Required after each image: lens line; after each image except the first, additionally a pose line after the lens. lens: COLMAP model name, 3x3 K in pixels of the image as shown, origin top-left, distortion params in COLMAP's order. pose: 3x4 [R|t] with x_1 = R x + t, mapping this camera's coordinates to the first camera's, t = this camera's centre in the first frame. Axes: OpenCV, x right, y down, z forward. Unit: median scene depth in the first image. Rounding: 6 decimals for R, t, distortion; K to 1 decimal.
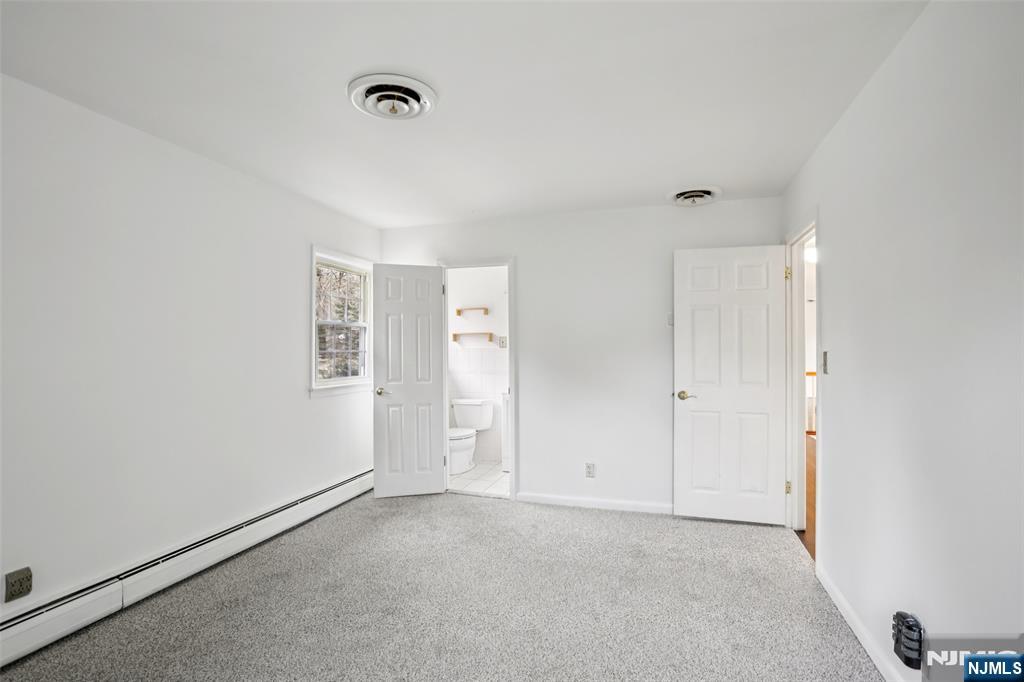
lens RADIAL K [[512.2, 0, 507.0], [0, 512.2, 345.1], [0, 0, 1]] dist [-0.036058, 0.015736]
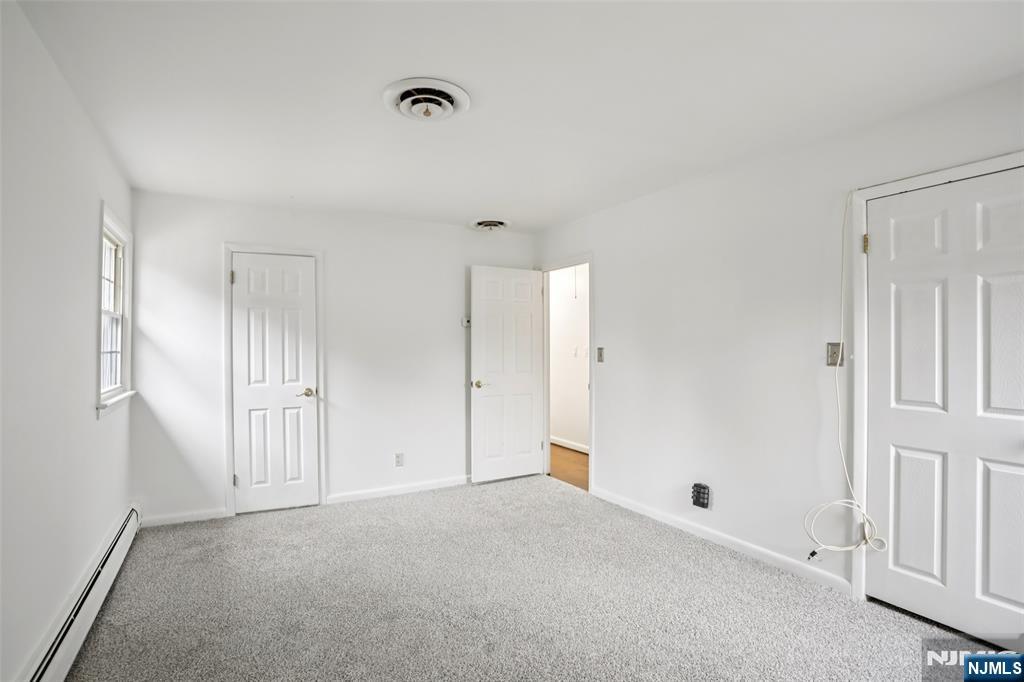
lens RADIAL K [[512.2, 0, 508.0], [0, 512.2, 339.7], [0, 0, 1]] dist [-0.036058, 0.015736]
pose [[0.671290, 0.005562, 0.741174, -0.534084], [0.001138, 0.999963, -0.008535, 0.002536], [-0.741194, 0.006573, 0.671259, 0.117733]]
